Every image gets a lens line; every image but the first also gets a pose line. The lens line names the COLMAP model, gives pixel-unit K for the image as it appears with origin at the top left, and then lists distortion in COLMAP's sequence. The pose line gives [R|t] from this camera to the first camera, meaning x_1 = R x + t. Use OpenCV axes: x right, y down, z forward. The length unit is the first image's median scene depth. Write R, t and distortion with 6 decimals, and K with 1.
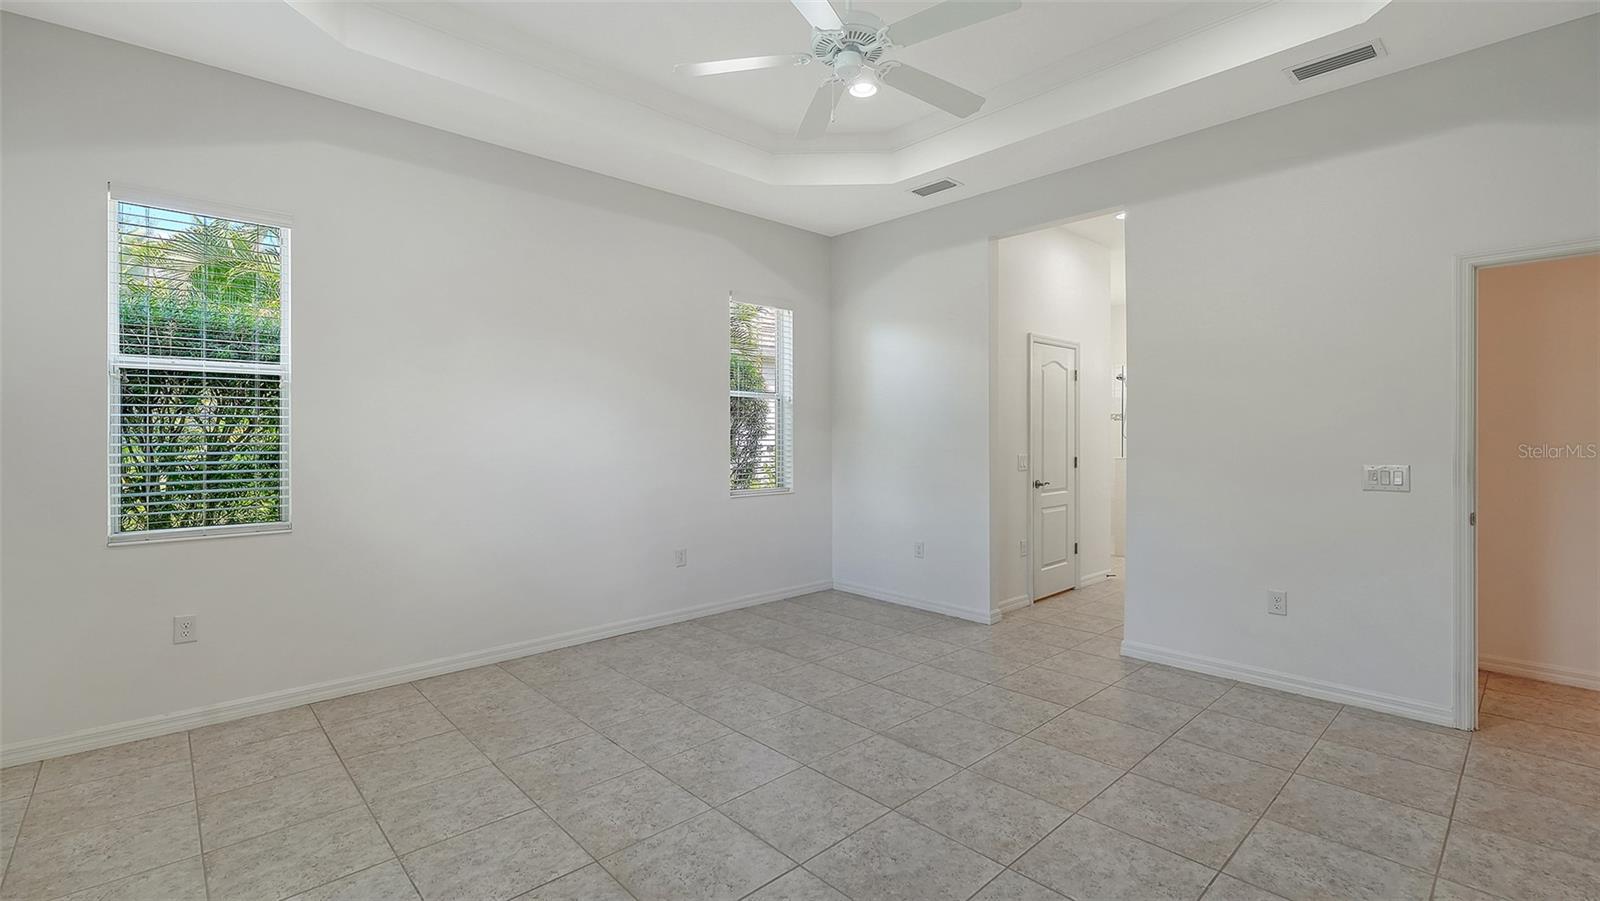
lens RADIAL K [[684.2, 0, 804.1], [0, 684.2, 442.0], [0, 0, 1]] dist [0.001113, -0.000219]
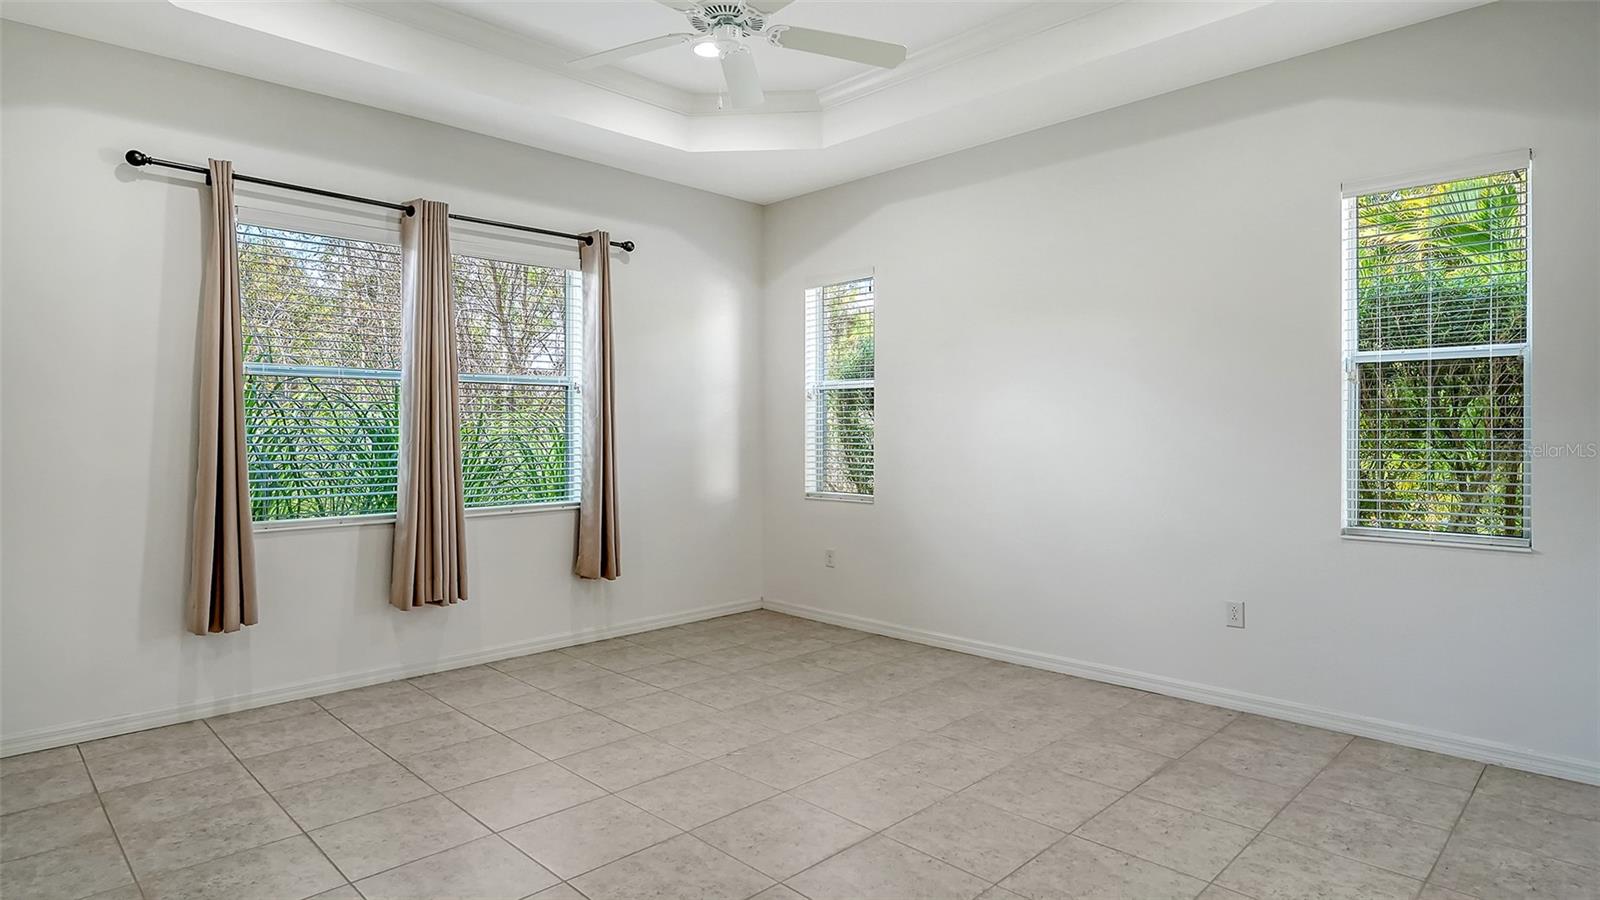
lens RADIAL K [[856.4, 0, 804.0], [0, 856.4, 441.2], [0, 0, 1]] dist [-0.006128, -0.000350]
pose [[0.047609, 0.012229, -0.998791, 0.752161], [-0.012931, 0.999849, 0.011626, -0.005716], [0.998782, 0.012362, 0.047760, 0.638660]]
